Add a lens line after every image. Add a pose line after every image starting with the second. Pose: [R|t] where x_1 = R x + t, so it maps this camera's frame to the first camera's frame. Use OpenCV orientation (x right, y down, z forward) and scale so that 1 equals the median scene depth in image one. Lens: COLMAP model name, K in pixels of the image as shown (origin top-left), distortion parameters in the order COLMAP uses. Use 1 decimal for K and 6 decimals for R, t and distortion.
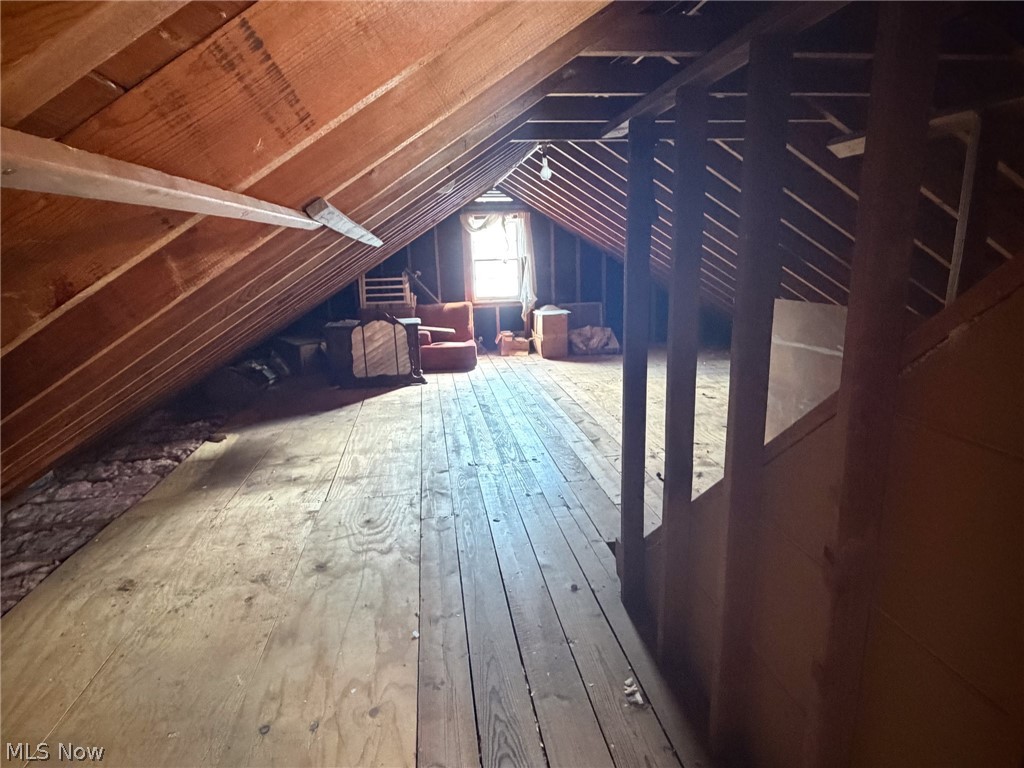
lens RADIAL K [[595.8, 0, 512.0], [0, 595.8, 384.0], [0, 0, 1]] dist [0.002297, 0.000504]
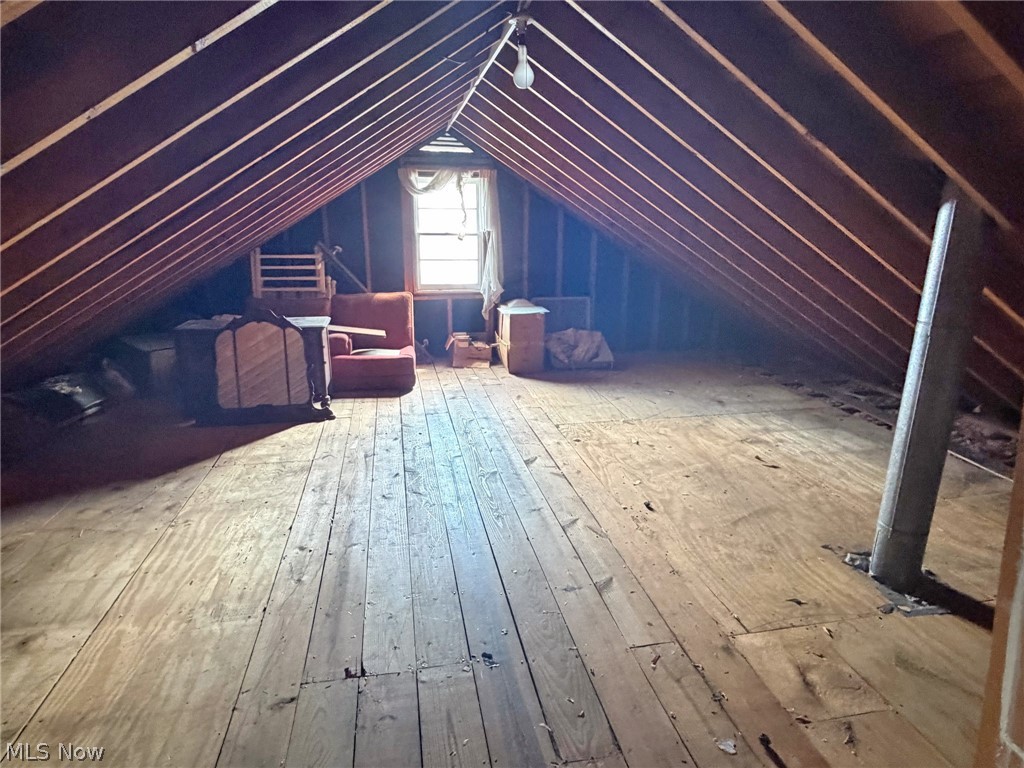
lens RADIAL K [[595.8, 0, 512.0], [0, 595.8, 384.0], [0, 0, 1]] dist [0.002297, 0.000504]
pose [[0.998053, 0.022416, 0.058209, 0.012845], [-0.024704, 0.998938, 0.038893, -0.058059], [-0.057275, -0.040255, 0.997547, 0.270917]]
